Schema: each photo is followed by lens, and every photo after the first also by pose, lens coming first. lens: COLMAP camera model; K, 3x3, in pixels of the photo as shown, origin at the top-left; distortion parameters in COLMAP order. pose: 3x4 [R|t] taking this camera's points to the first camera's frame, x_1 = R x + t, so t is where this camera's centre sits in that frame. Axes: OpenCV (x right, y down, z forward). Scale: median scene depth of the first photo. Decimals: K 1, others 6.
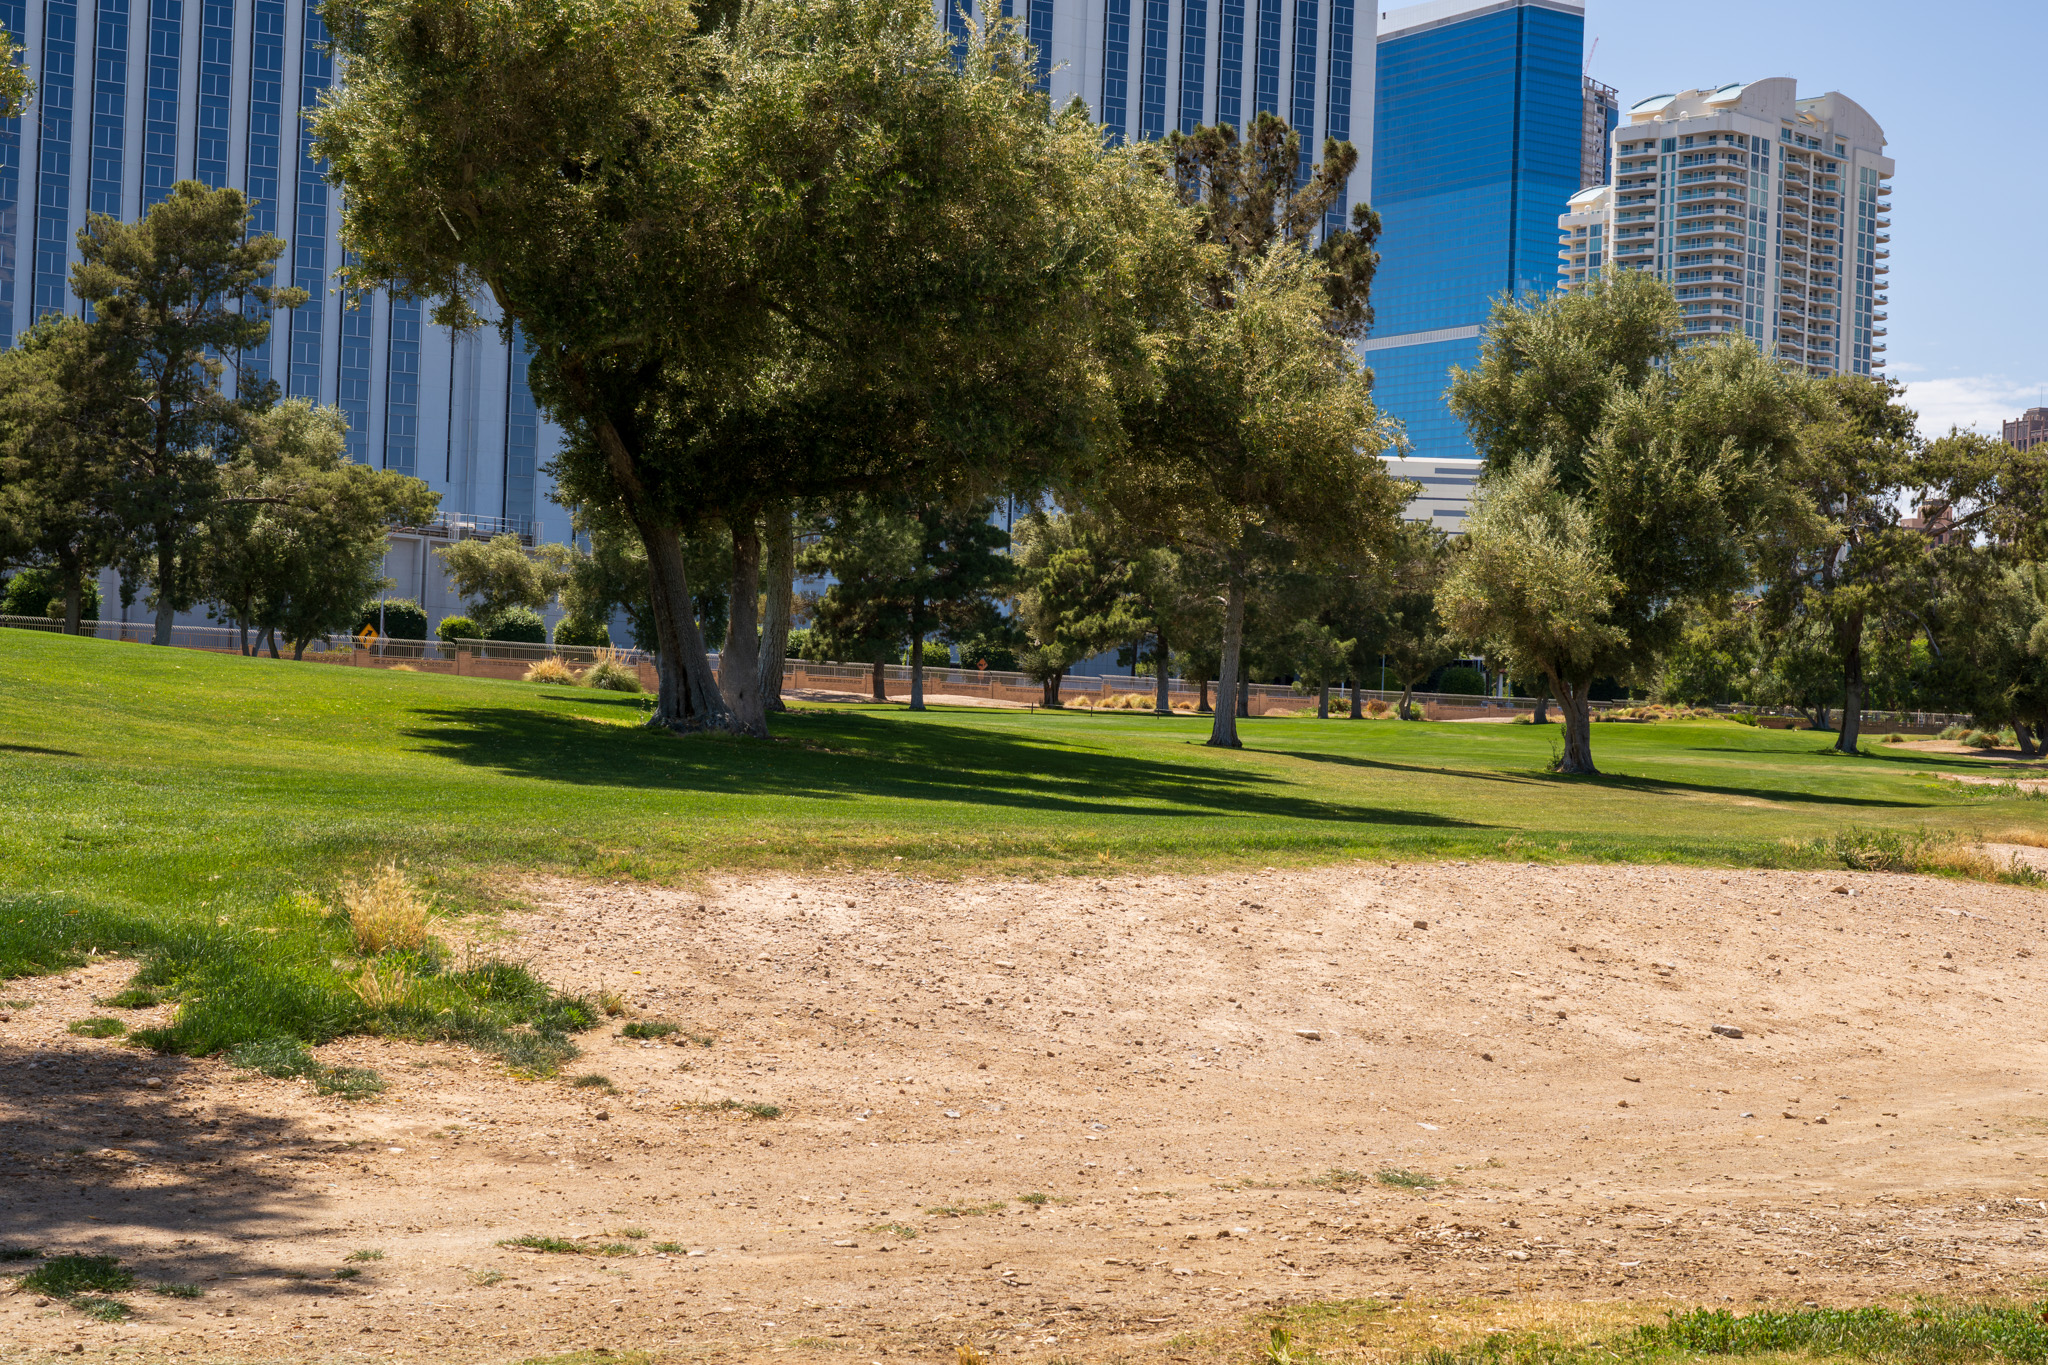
lens RADIAL K [[3036.1, 0, 1024.0], [0, 3036.1, 682.5], [0, 0, 1]] dist [0.018429, -0.023081]
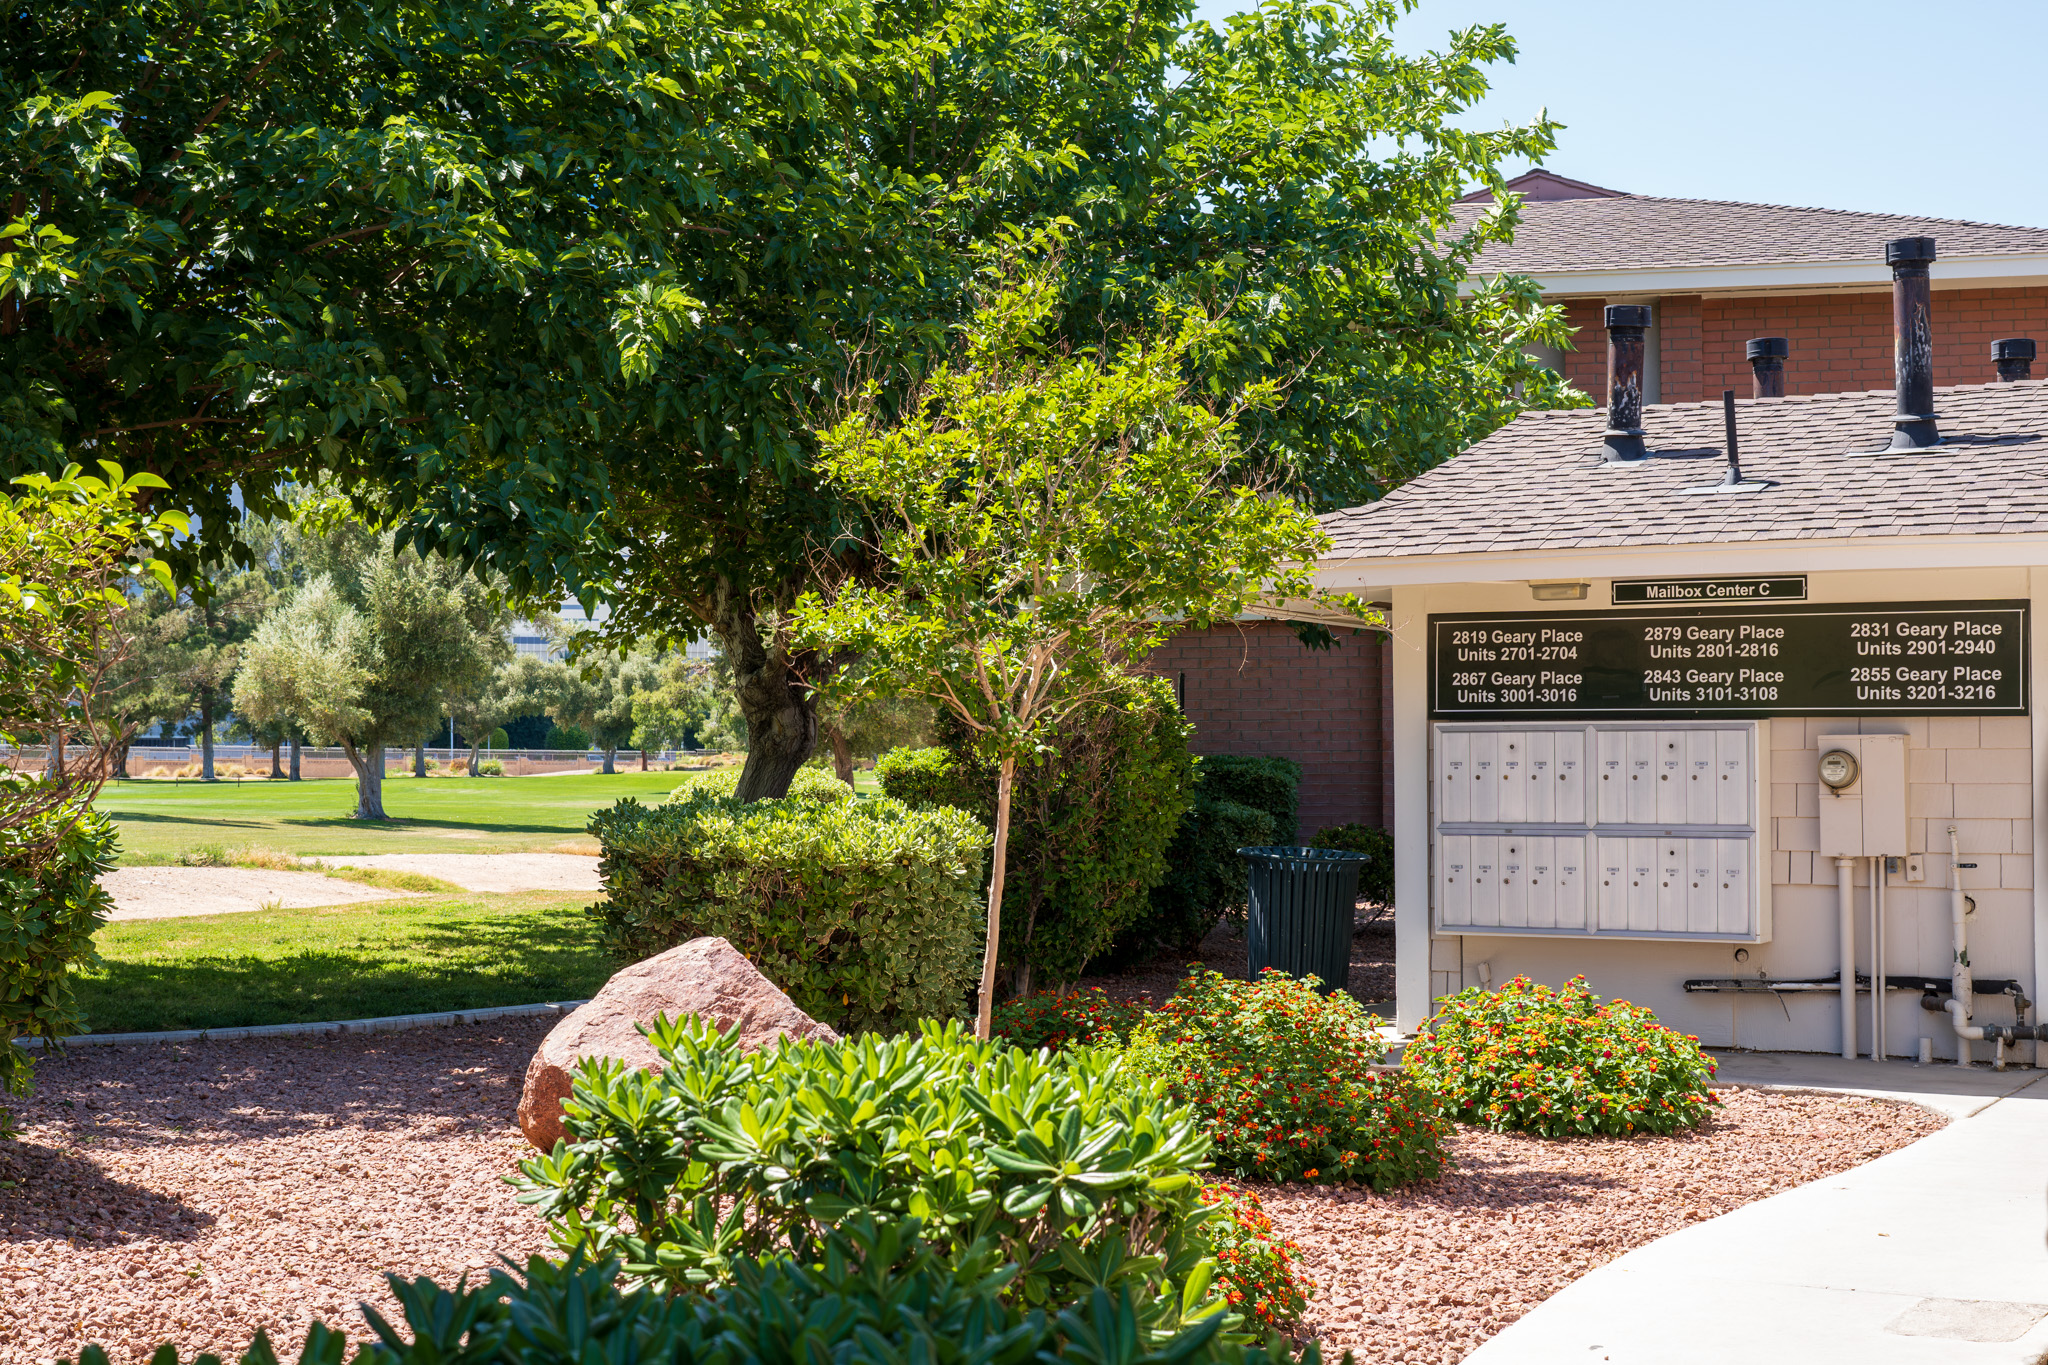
lens RADIAL K [[3036.1, 0, 1024.0], [0, 3036.1, 682.5], [0, 0, 1]] dist [0.018429, -0.023081]
pose [[0.965004, -0.031961, 0.260280, 0.047071], [0.036453, 0.999258, -0.012447, -0.000908], [-0.259689, 0.021500, 0.965453, -0.139023]]
